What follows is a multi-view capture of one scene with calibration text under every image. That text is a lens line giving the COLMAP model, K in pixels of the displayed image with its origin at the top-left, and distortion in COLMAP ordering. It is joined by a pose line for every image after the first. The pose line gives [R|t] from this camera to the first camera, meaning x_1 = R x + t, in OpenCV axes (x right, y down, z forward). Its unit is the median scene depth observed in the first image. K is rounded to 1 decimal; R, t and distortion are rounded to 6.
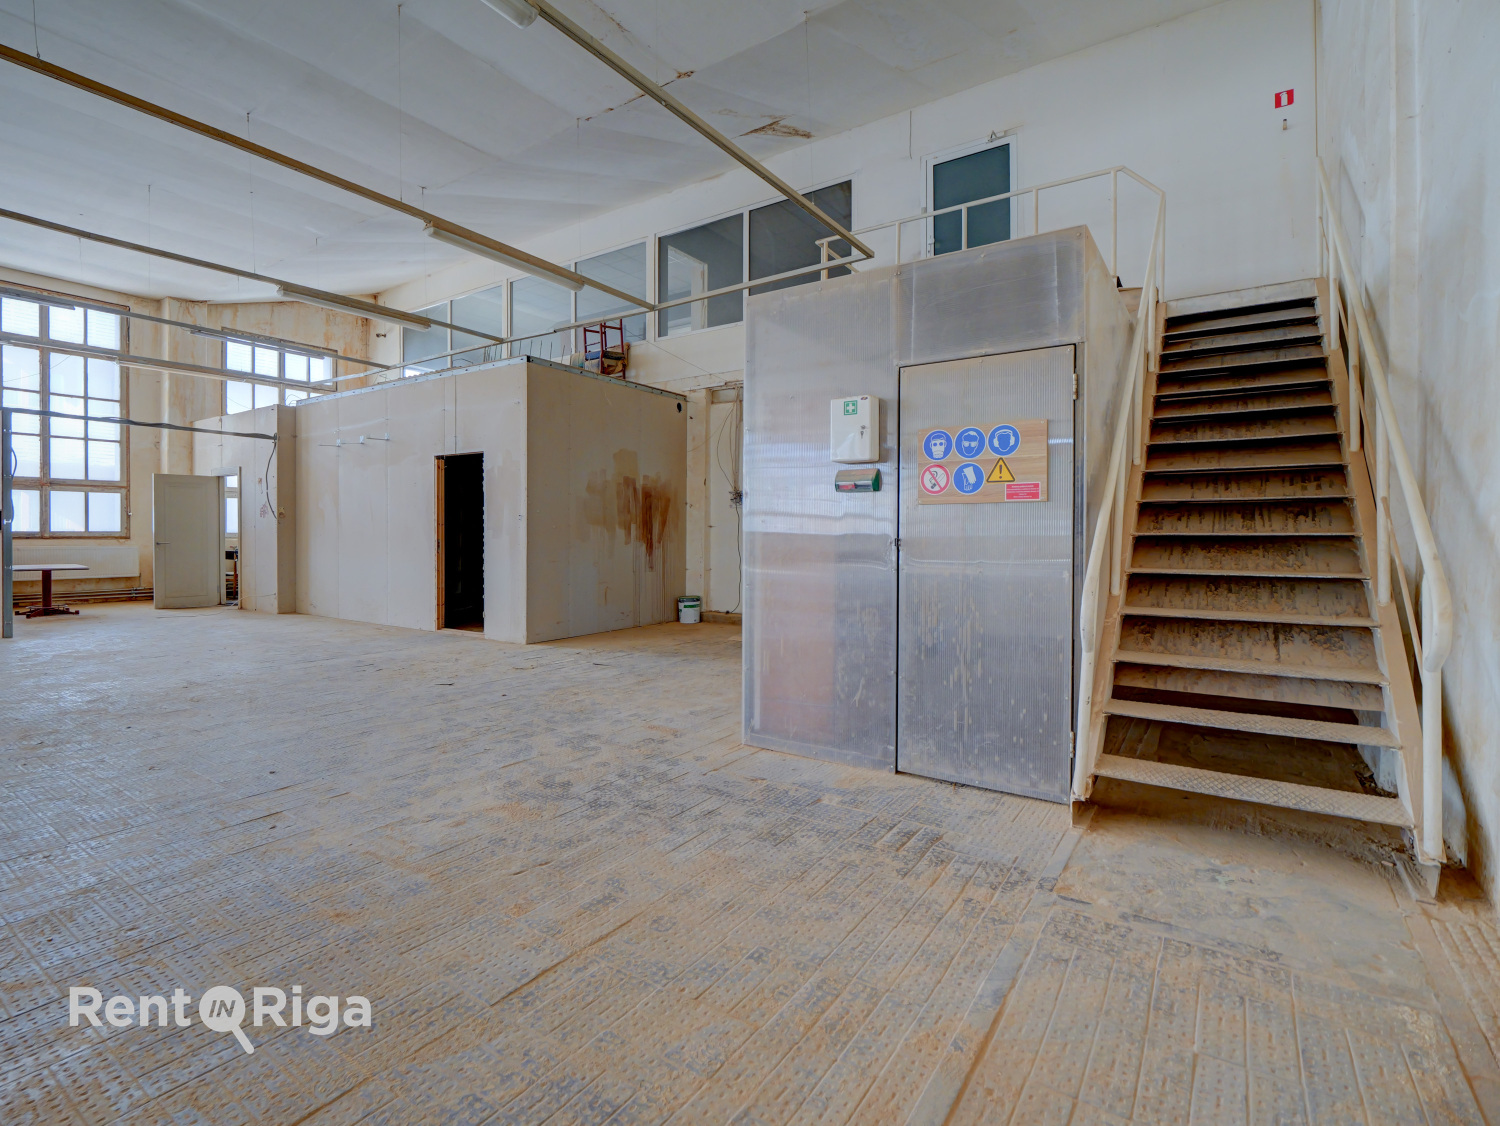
lens RADIAL K [[735.7, 0, 753.0], [0, 735.7, 541.0], [0, 0, 1]] dist [-0.005988, -0.000738]
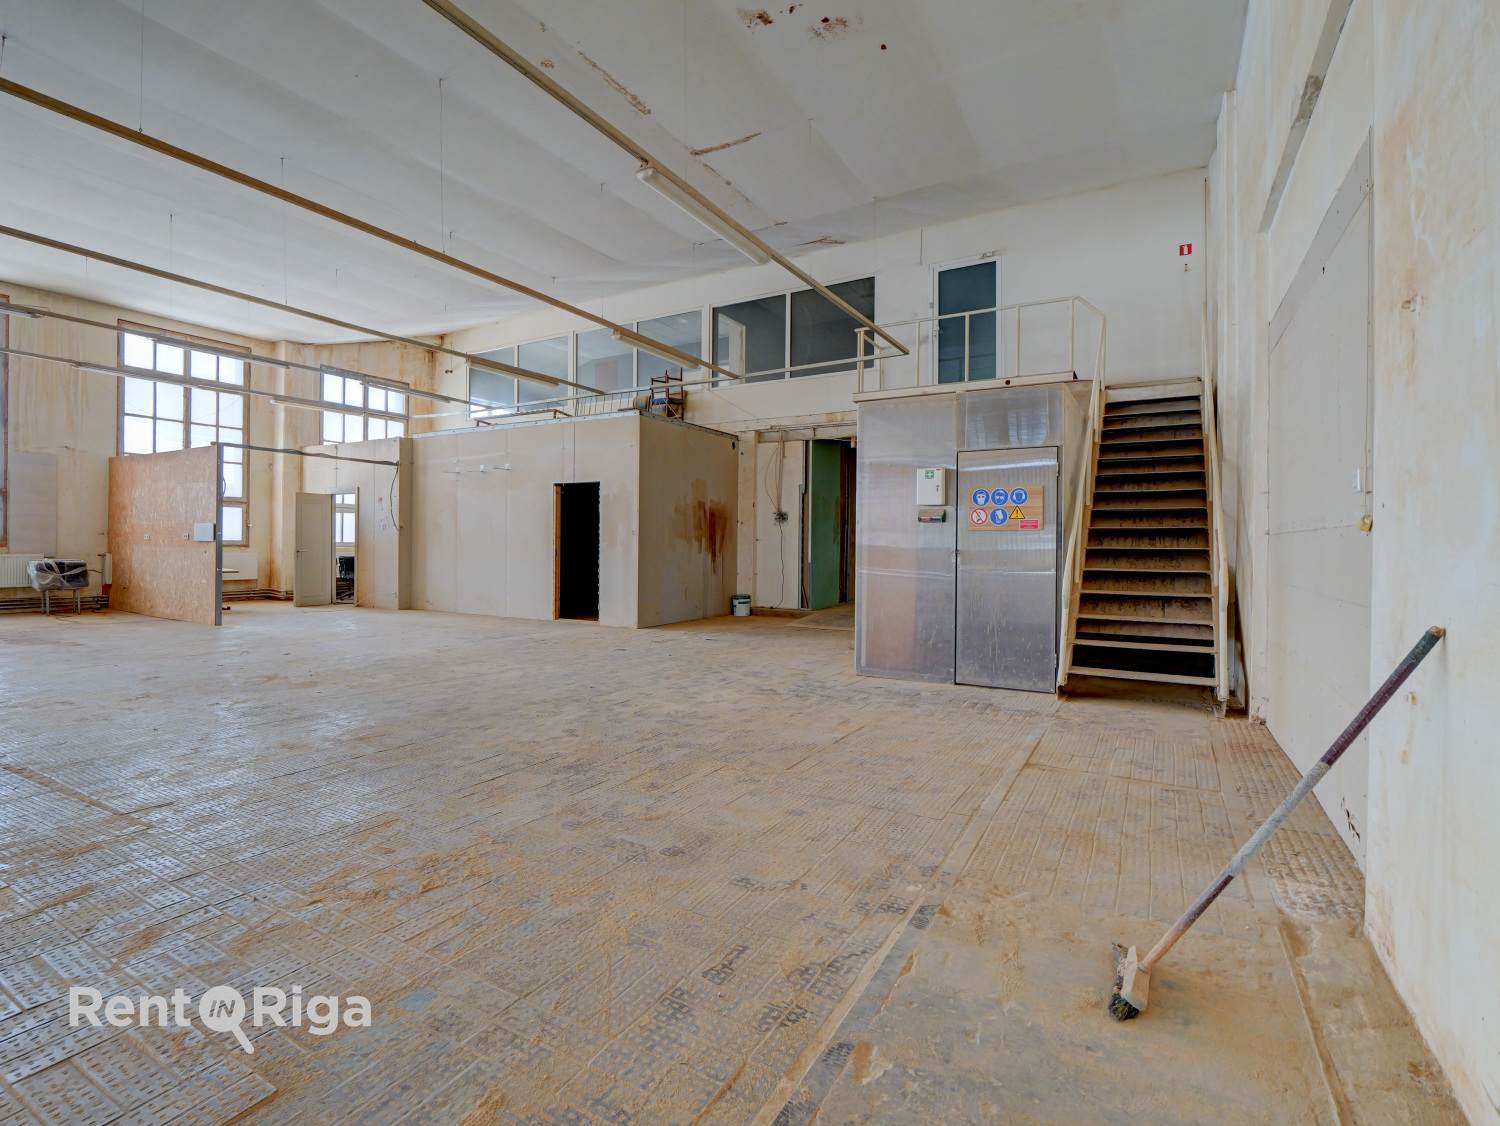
lens RADIAL K [[741.5, 0, 752.7], [0, 741.5, 547.7], [0, 0, 1]] dist [-0.000530, -0.000150]
pose [[0.997738, 0.005696, 0.066975, -0.172070], [-0.005274, 0.999965, -0.006472, 0.002392], [-0.067009, 0.006104, 0.997734, -0.308871]]
